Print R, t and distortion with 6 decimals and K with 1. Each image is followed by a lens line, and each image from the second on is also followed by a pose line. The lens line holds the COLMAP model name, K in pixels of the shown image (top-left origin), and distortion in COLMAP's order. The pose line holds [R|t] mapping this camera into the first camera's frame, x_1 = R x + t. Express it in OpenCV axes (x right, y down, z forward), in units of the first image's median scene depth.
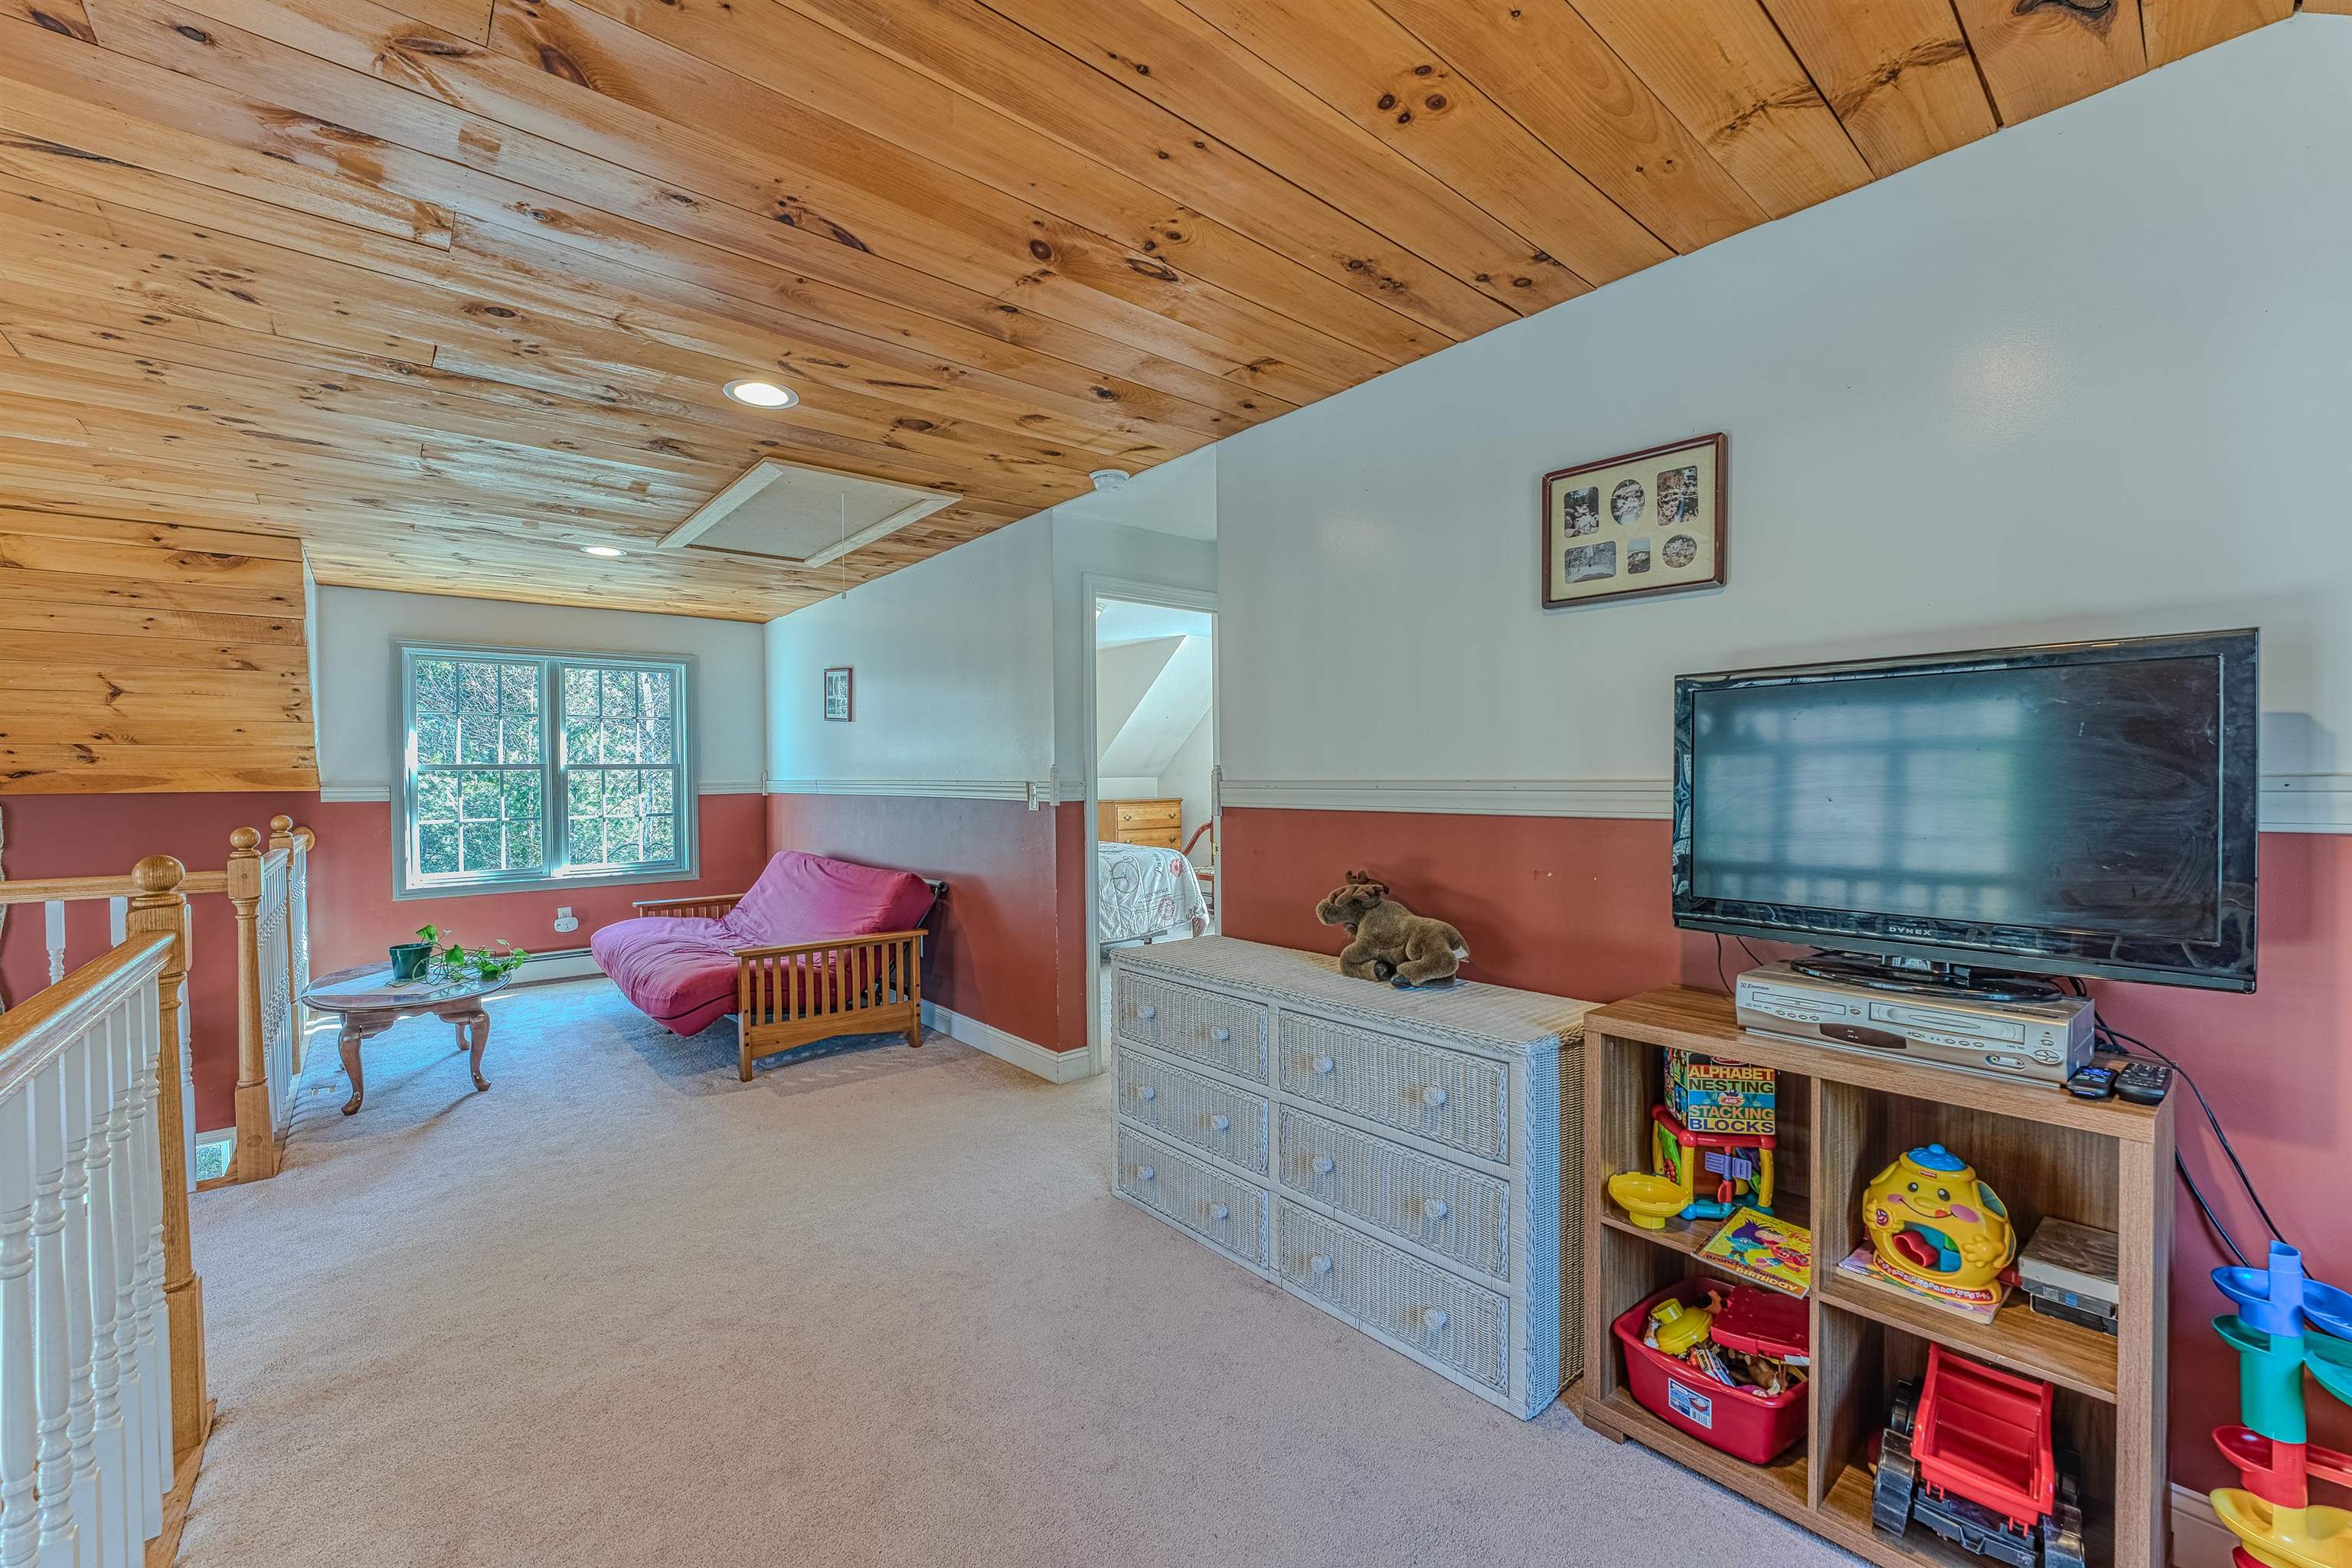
lens RADIAL K [[953.9, 0, 1185.2], [0, 953.9, 783.2], [0, 0, 1]] dist [-0.020907, 0.002738]
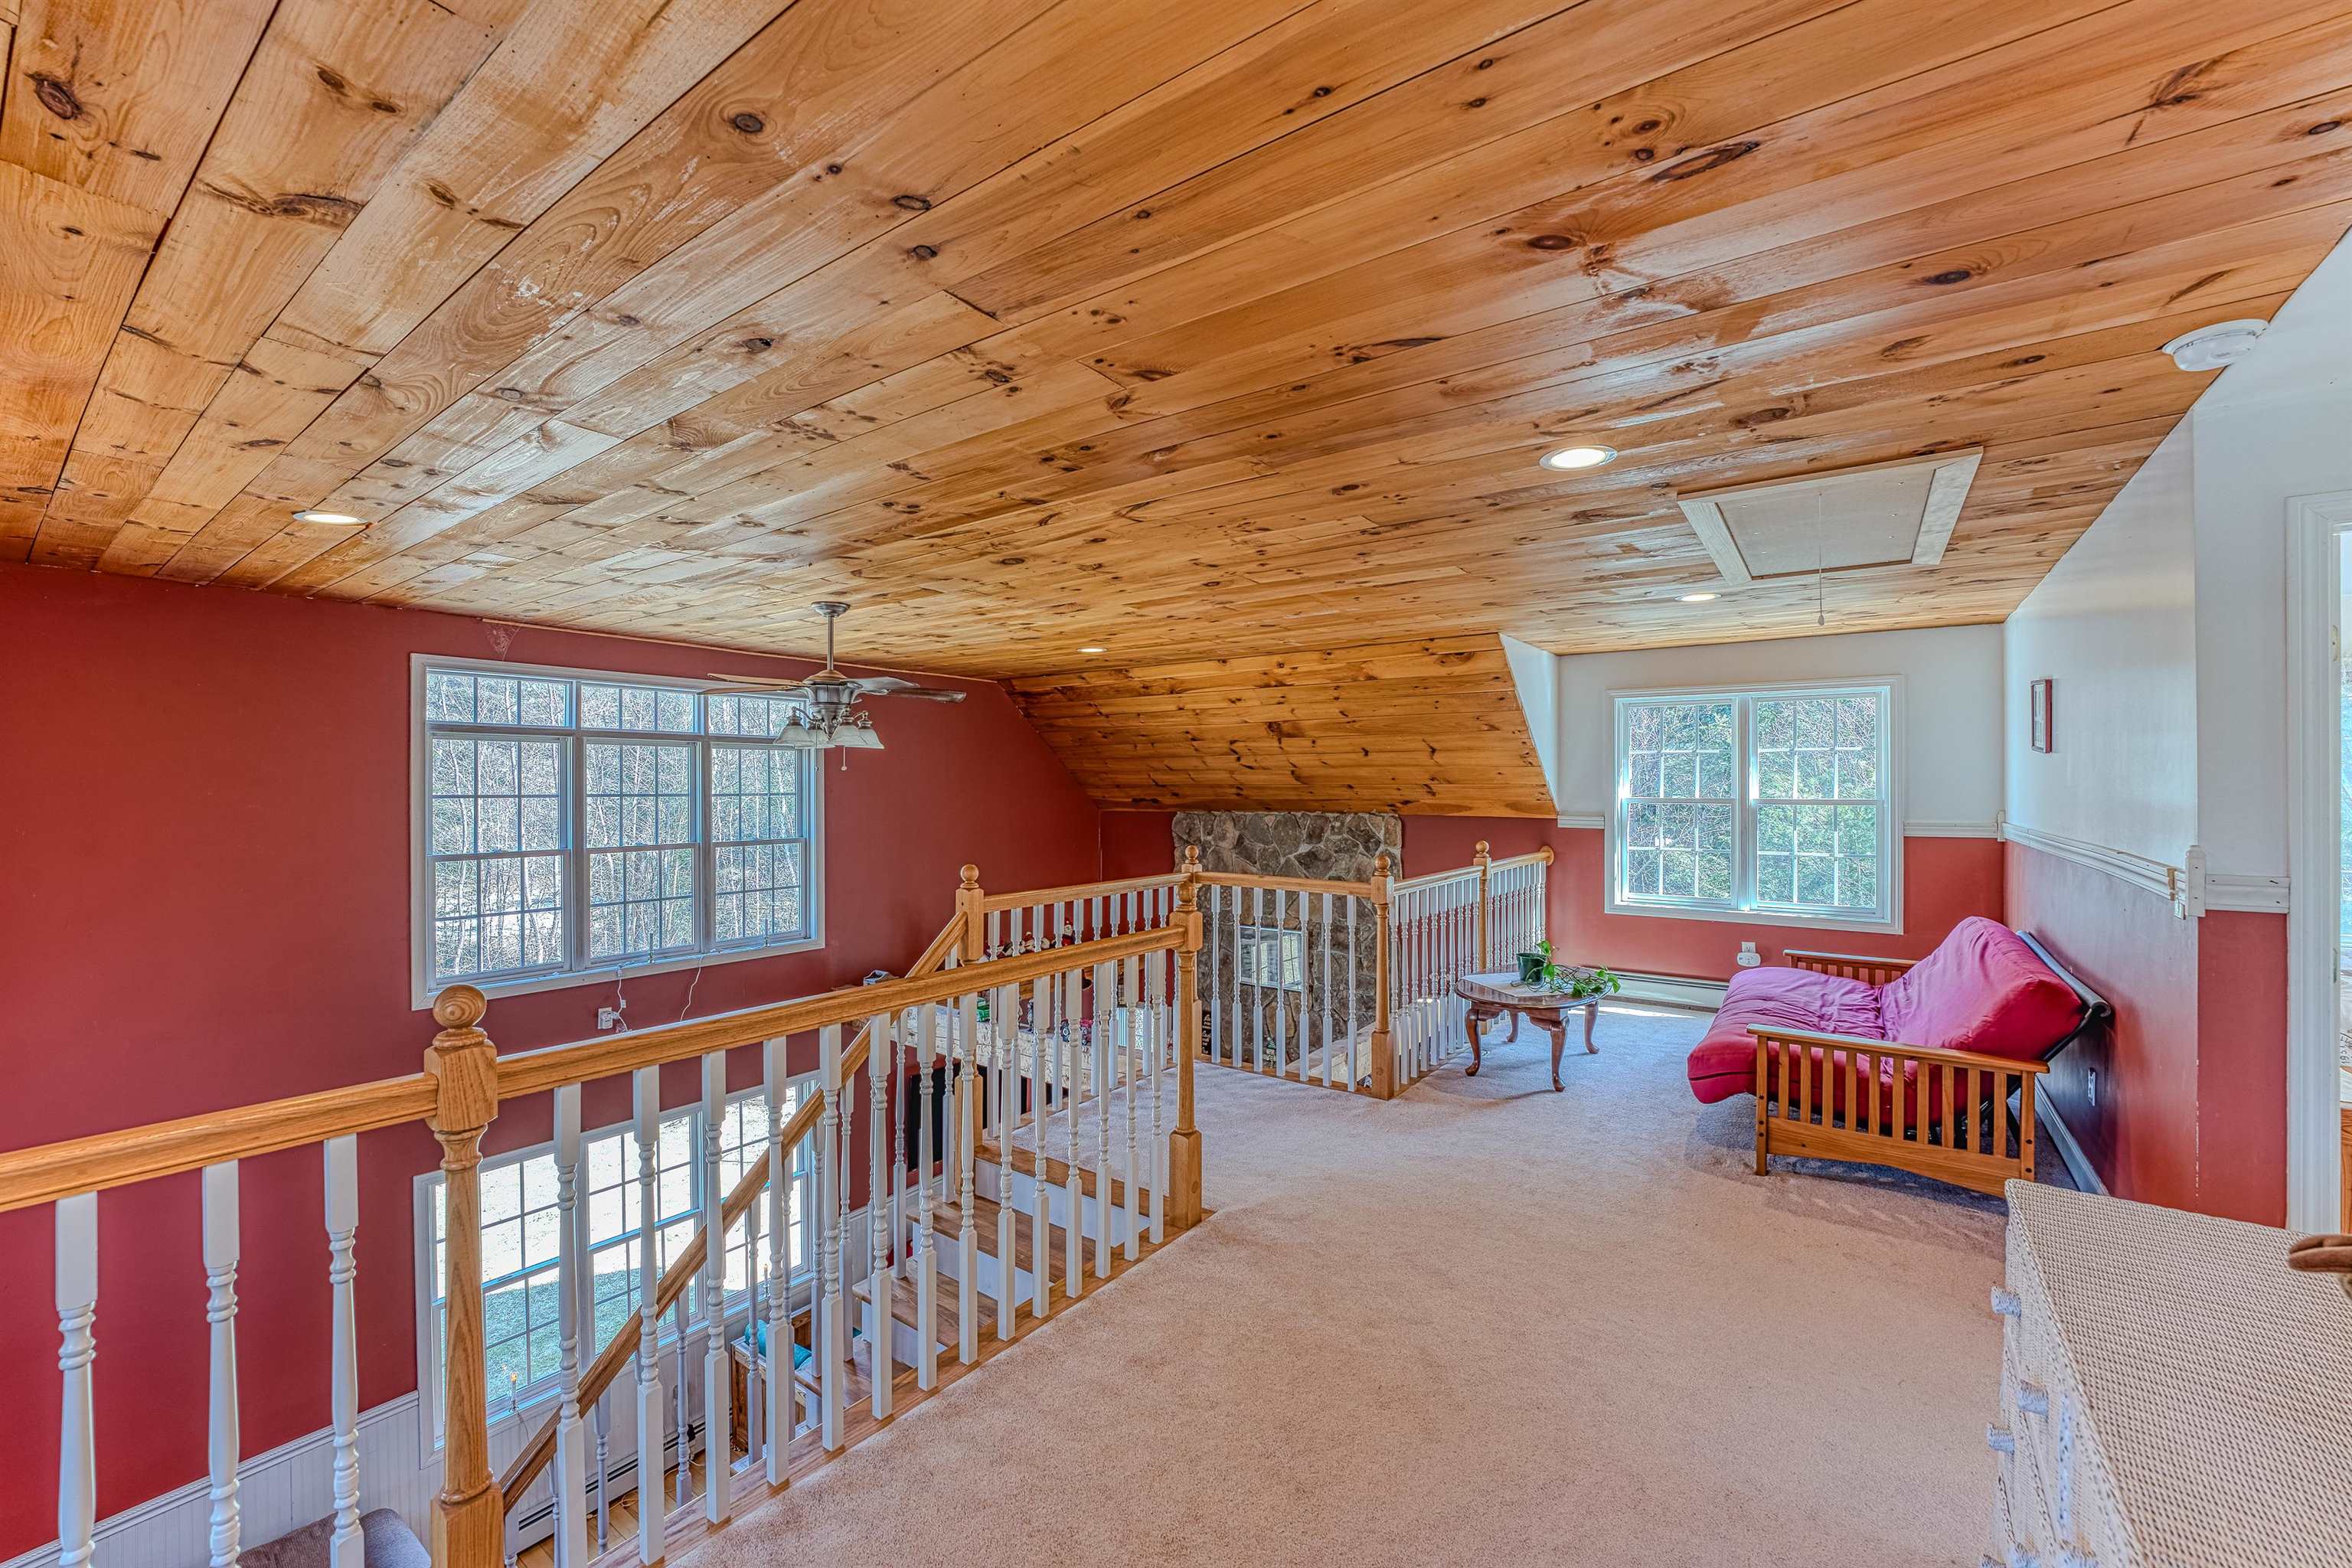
lens RADIAL K [[953.9, 0, 1155.4], [0, 953.9, 785.9], [0, 0, 1]] dist [-0.020907, 0.002738]
pose [[0.217217, 0.011114, -0.976060, 0.317666], [-0.012186, 0.999888, 0.008674, -0.060399], [0.976047, 0.010010, 0.217328, 0.286365]]
